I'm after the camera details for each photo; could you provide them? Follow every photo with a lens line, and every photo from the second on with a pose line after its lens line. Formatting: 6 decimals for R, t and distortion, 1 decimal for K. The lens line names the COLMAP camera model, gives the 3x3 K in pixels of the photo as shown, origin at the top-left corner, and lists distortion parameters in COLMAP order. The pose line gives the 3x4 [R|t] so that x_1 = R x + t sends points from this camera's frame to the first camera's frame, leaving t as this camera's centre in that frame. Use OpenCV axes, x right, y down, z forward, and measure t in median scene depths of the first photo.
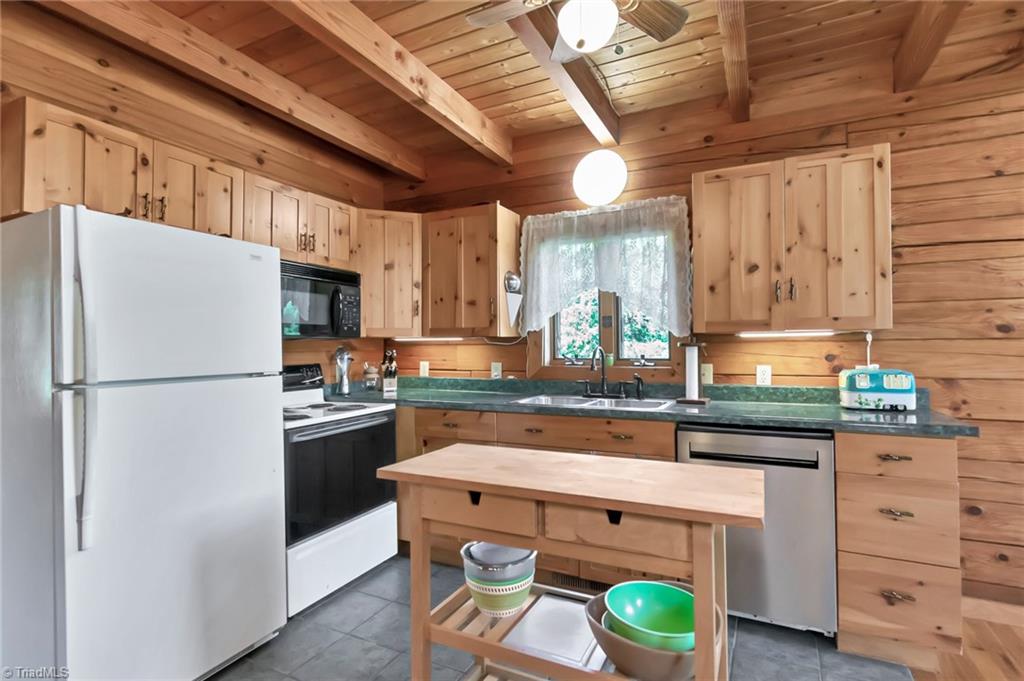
lens RADIAL K [[509.0, 0, 502.2], [0, 509.0, 340.3], [0, 0, 1]] dist [0.000945, -0.000396]
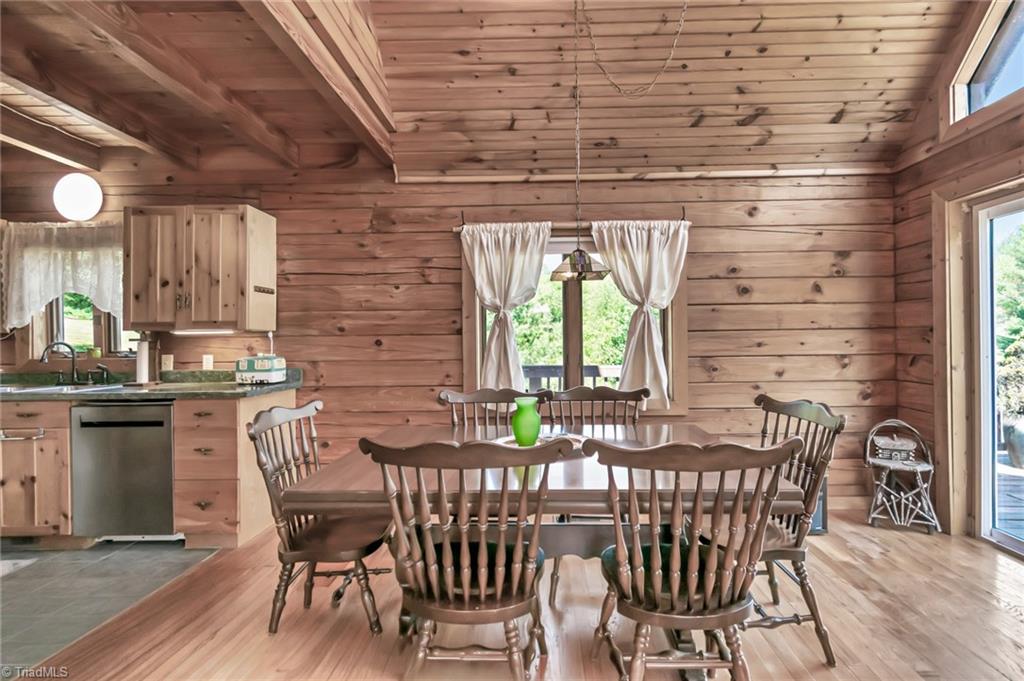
lens RADIAL K [[472.9, 0, 540.9], [0, 472.9, 338.5], [0, 0, 1]] dist [0.003288, -0.000172]
pose [[0.891646, -0.004176, 0.452714, 0.693063], [-0.001292, 0.999930, 0.011767, -0.009867], [-0.452731, -0.011077, 0.891578, -0.488276]]
